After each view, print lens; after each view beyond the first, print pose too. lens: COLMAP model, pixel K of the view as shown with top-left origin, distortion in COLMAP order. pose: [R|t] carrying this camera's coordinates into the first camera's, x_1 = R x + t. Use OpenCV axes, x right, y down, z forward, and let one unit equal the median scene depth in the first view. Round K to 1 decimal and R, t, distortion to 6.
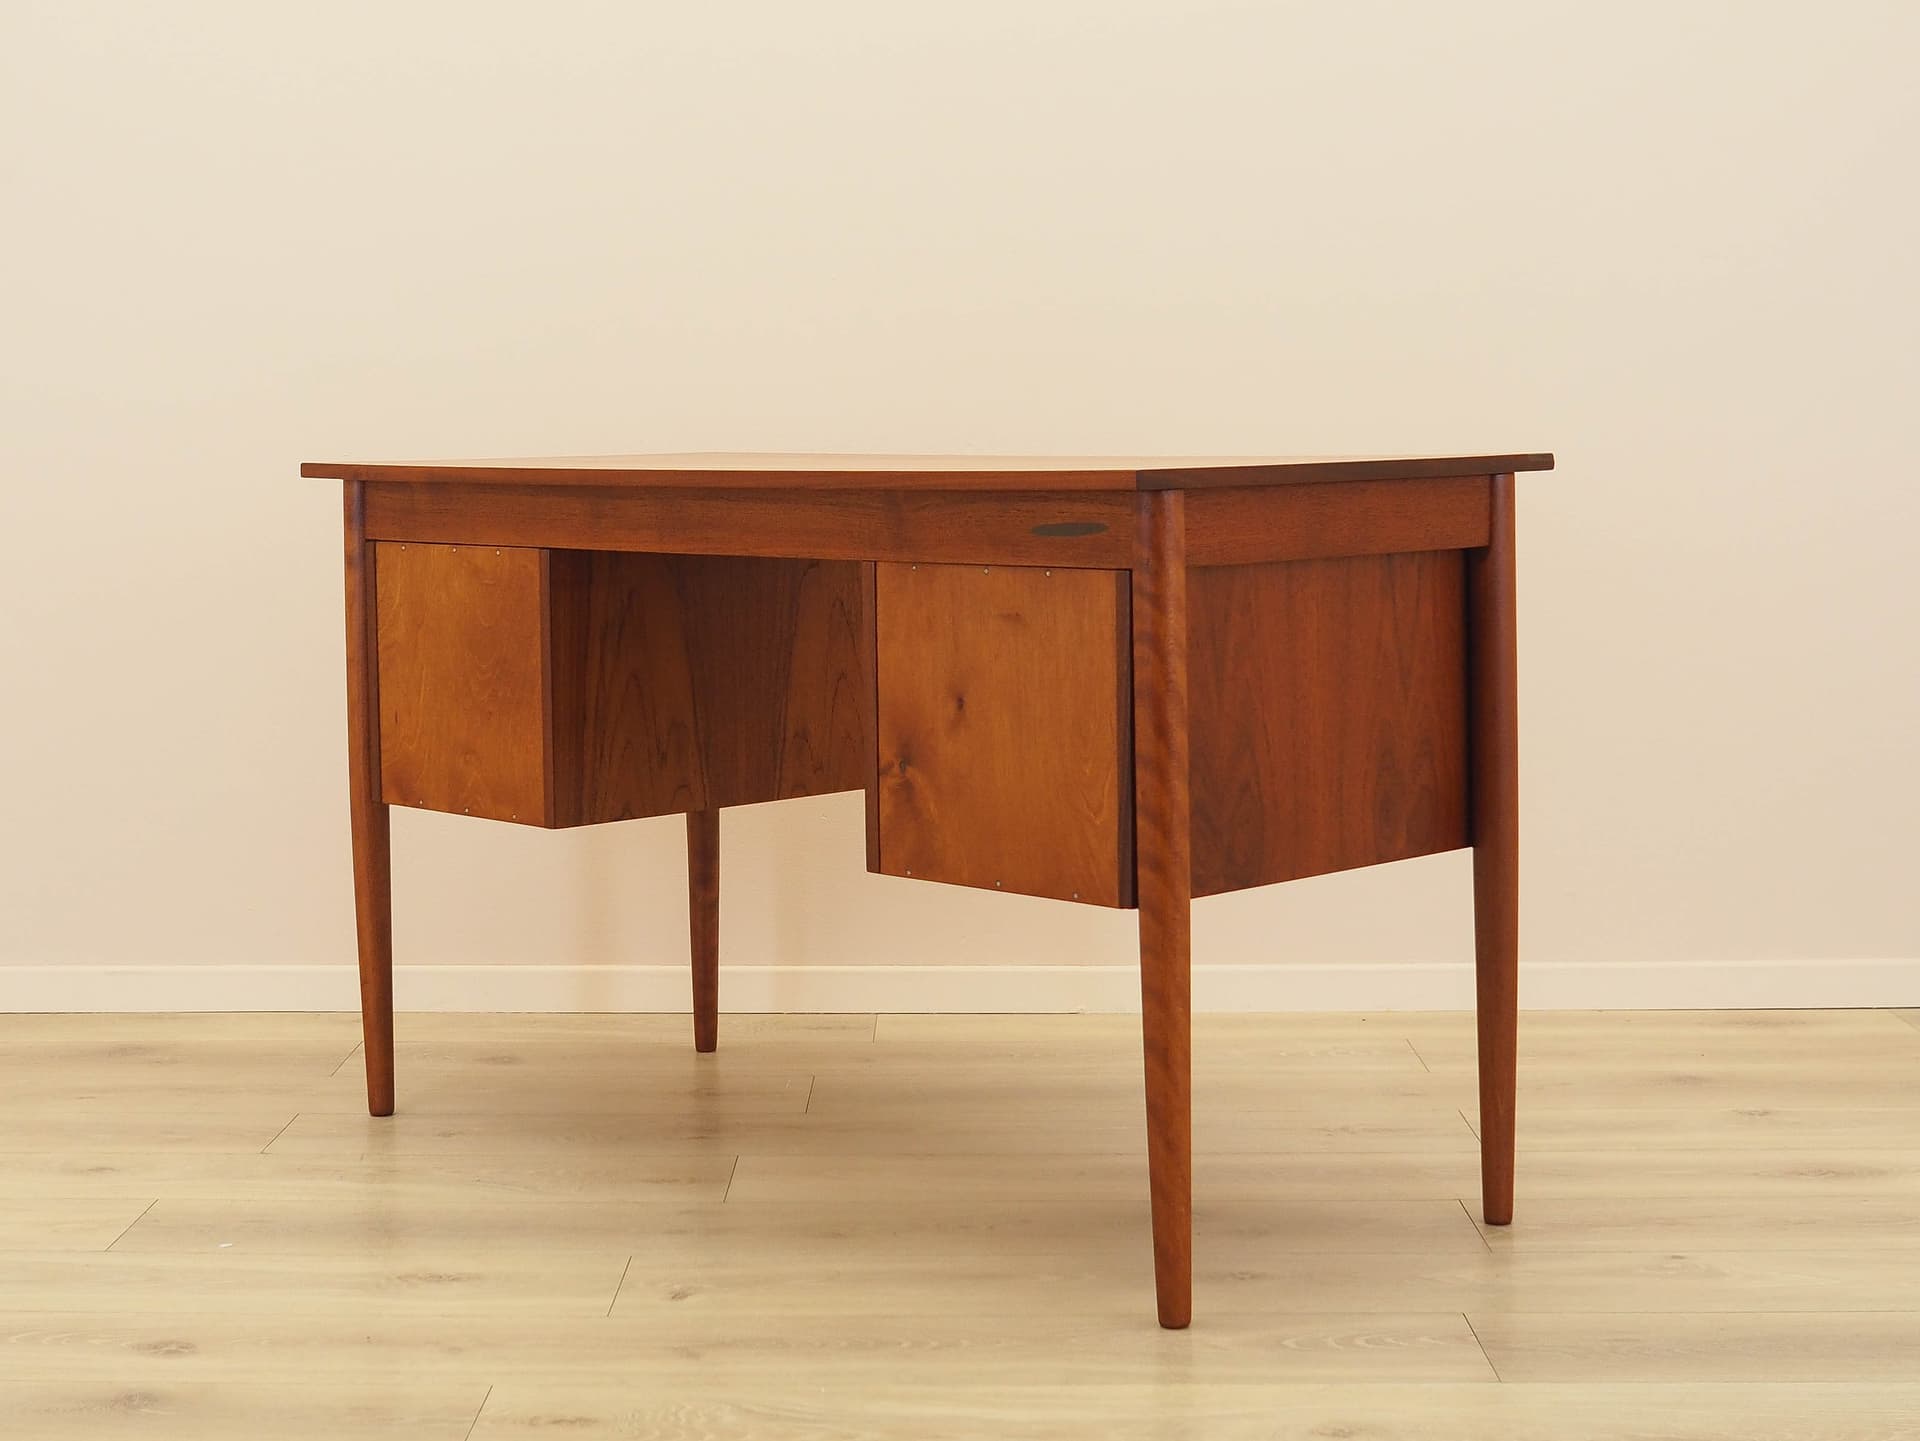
lens RADIAL K [[2609.7, 0, 956.9], [0, 2609.7, 723.2], [0, 0, 1]] dist [-0.020771, 0.000057]
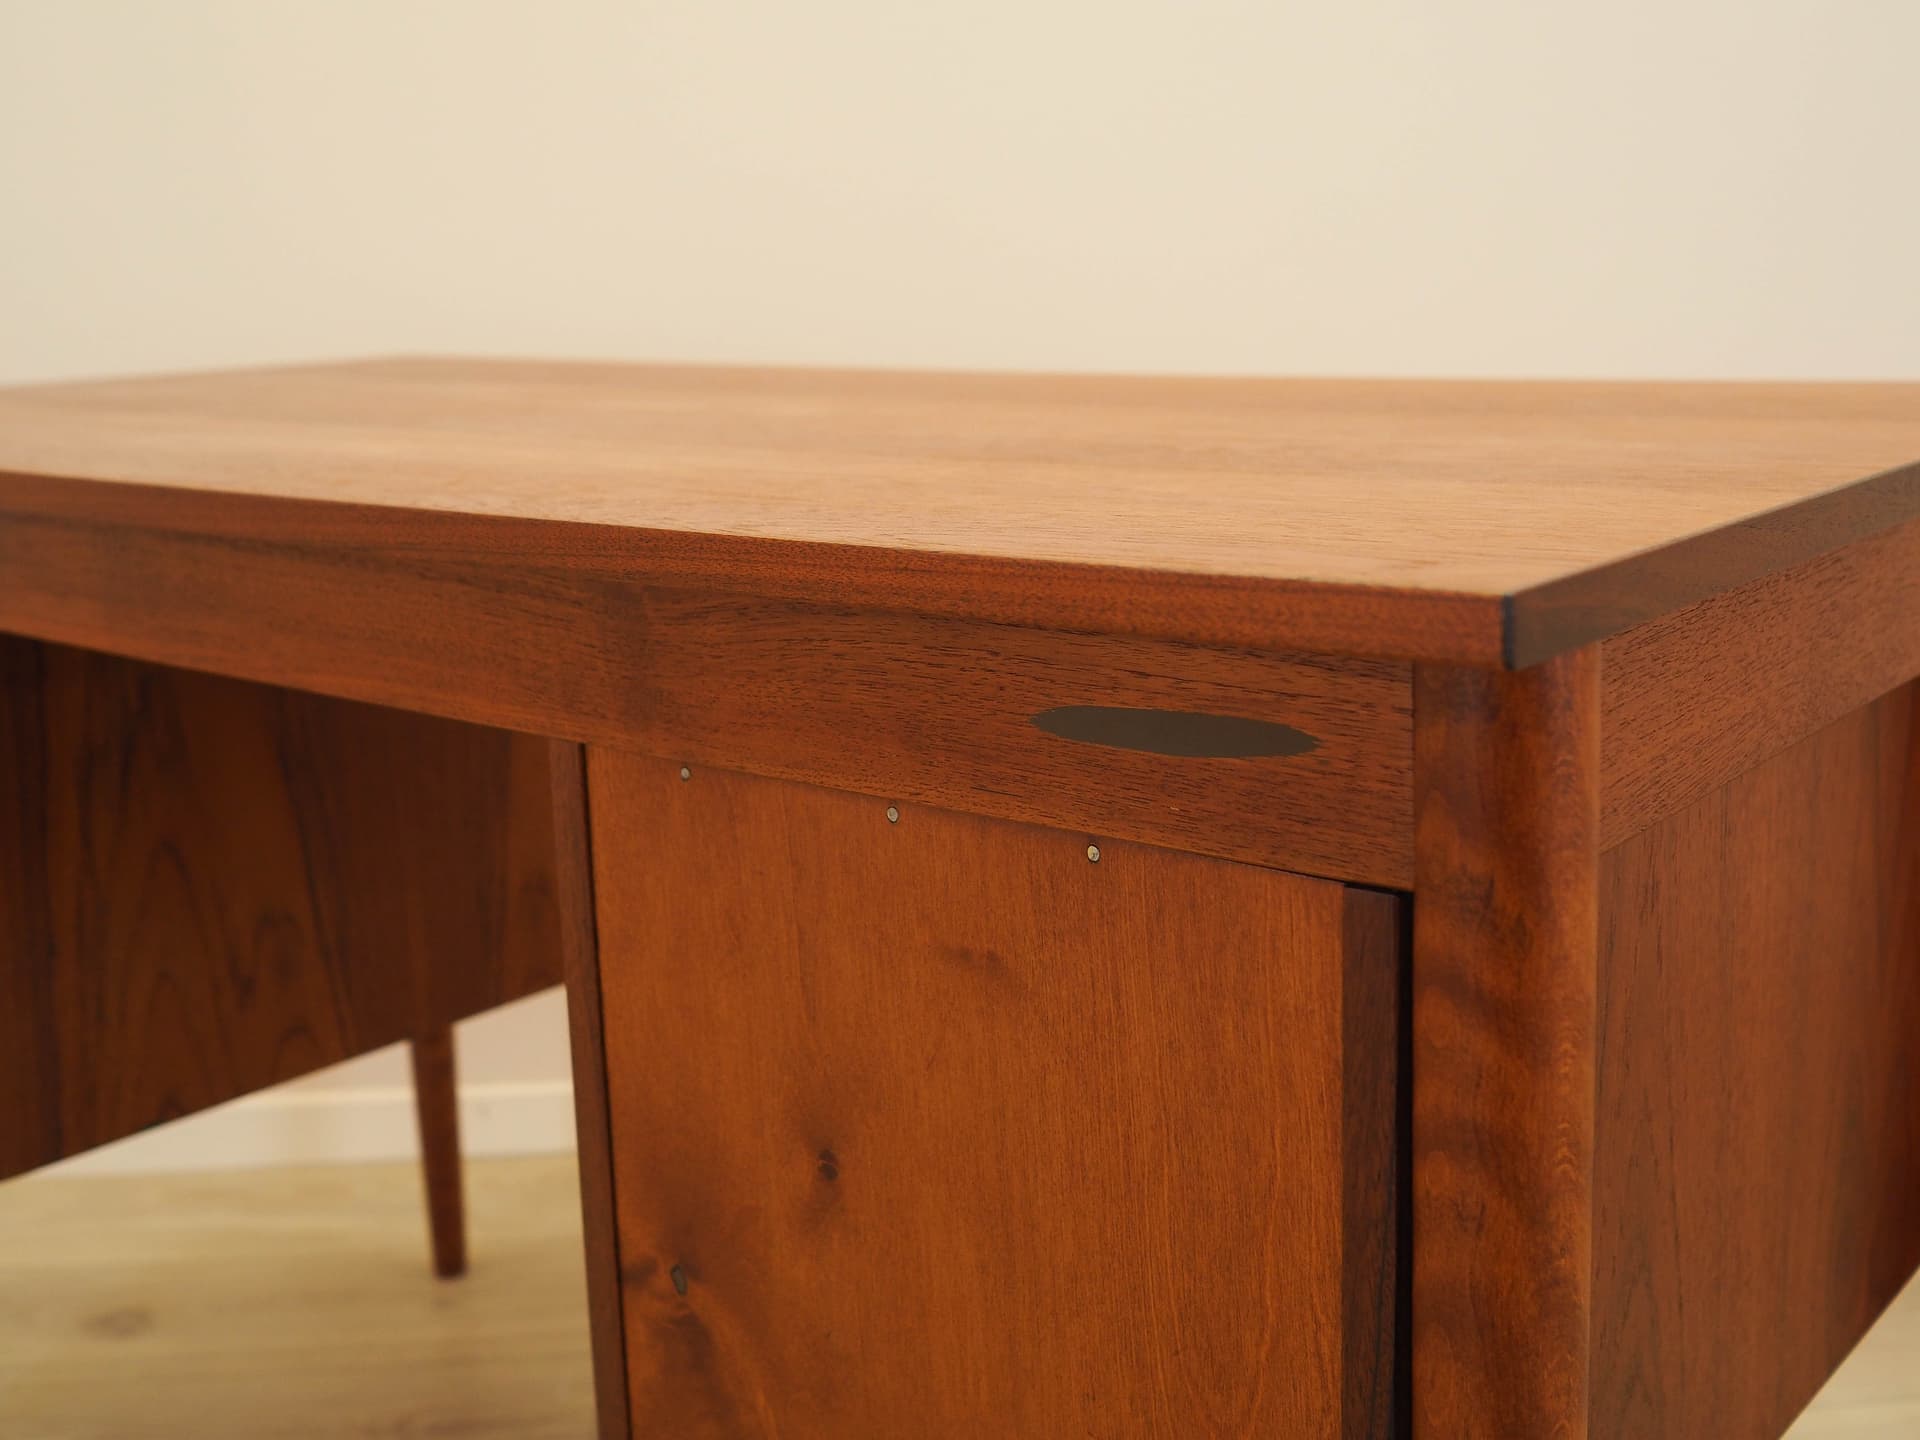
lens RADIAL K [[2342.6, 0, 962.8], [0, 2342.6, 717.3], [0, 0, 1]] dist [-0.009120, 0.005867]
pose [[0.997633, -0.033520, 0.060040, 0.002541], [0.028674, 0.996395, 0.079841, -0.092514], [-0.062500, -0.077930, 0.994998, 0.685874]]
